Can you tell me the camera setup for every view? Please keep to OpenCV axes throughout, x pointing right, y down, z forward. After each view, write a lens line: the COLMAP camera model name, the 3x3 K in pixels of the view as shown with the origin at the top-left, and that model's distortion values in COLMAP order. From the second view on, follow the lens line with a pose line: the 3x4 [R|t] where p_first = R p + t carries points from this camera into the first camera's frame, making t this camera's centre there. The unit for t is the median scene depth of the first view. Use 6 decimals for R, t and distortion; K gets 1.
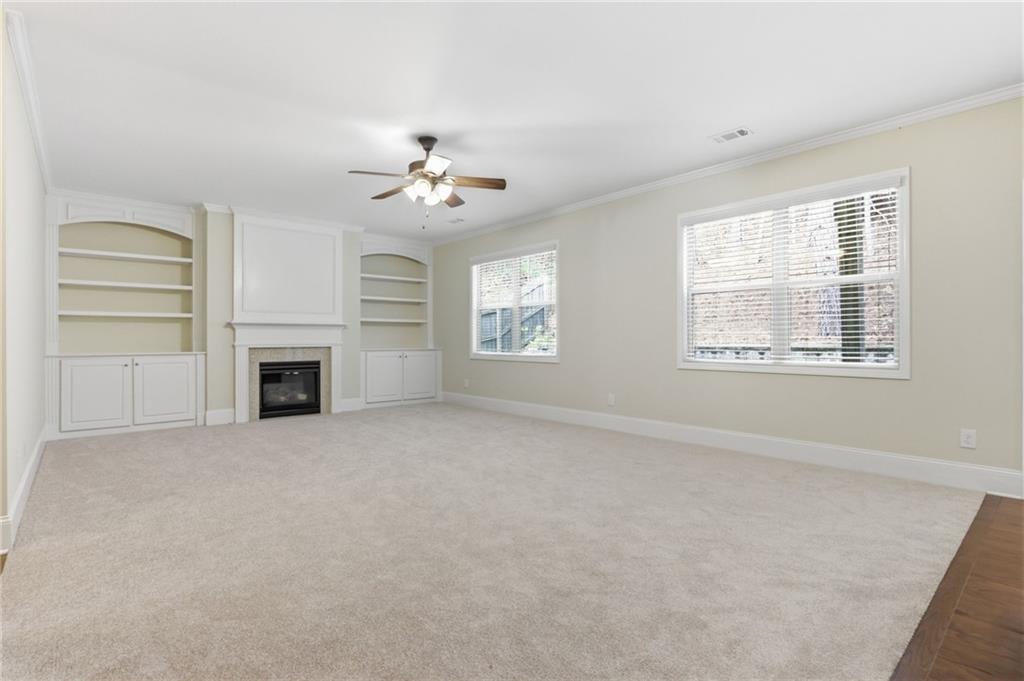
lens RADIAL K [[481.4, 0, 514.4], [0, 481.4, 334.5], [0, 0, 1]] dist [-0.014469, 0.000384]
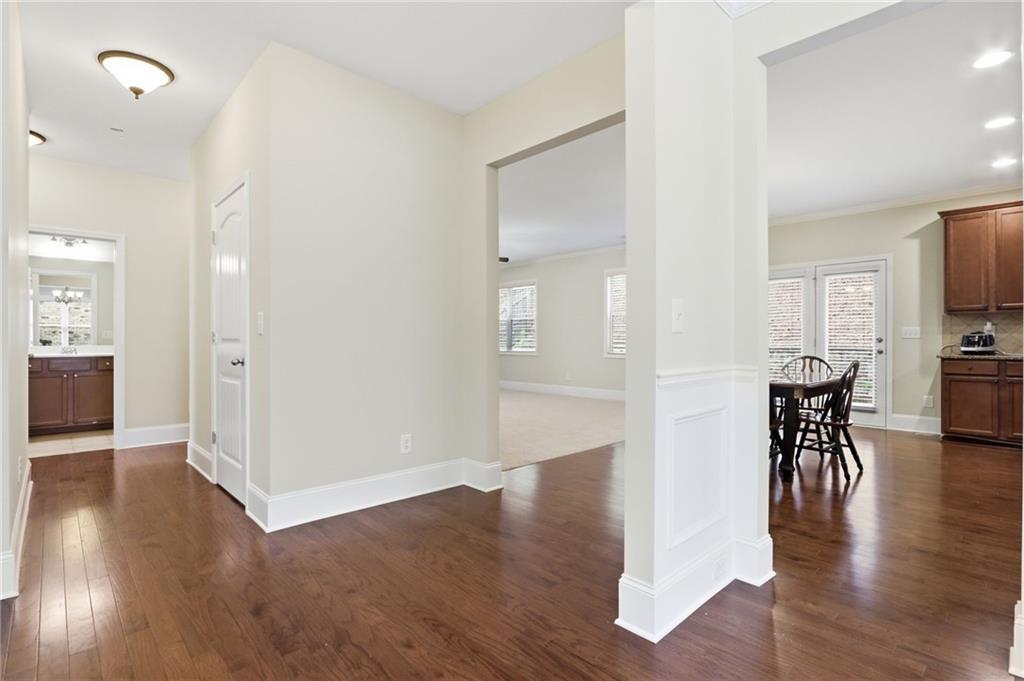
lens RADIAL K [[481.4, 0, 511.7], [0, 481.4, 345.4], [0, 0, 1]] dist [-0.014469, 0.000384]
pose [[0.999243, 0.002949, 0.038797, -0.070296], [-0.003815, 0.999744, 0.022287, -0.011673], [-0.038721, -0.022418, 0.998999, -0.783432]]
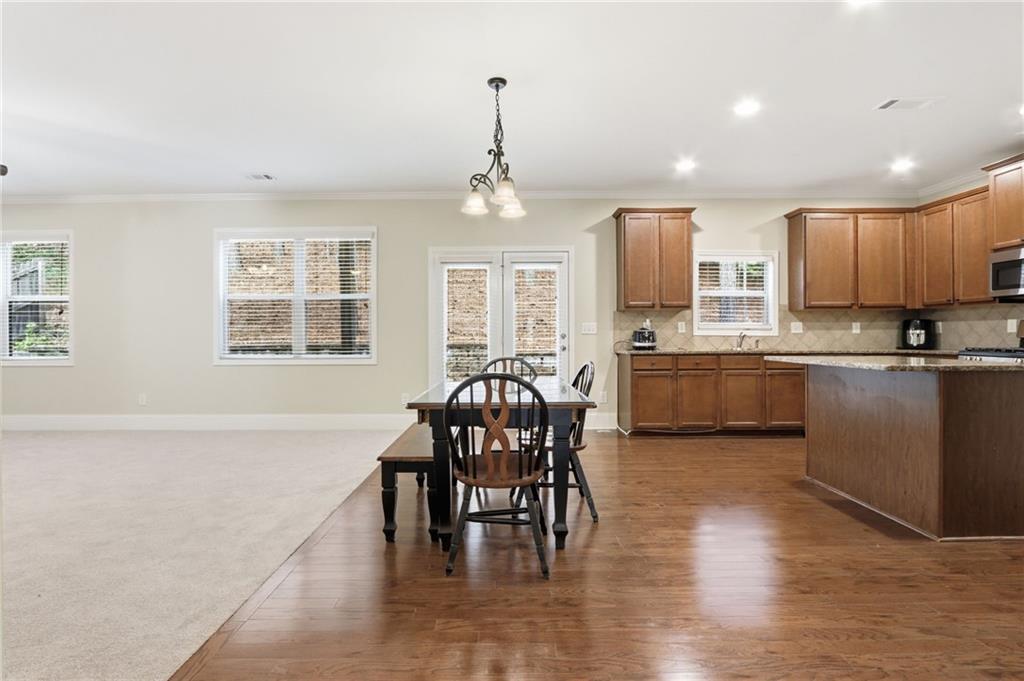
lens RADIAL K [[481.4, 0, 503.5], [0, 481.4, 343.0], [0, 0, 1]] dist [-0.014469, 0.000384]
pose [[0.659225, -0.010812, 0.751868, -0.057898], [-0.005001, 0.999811, 0.018762, -0.006249], [-0.751929, -0.016129, 0.659047, -0.254959]]
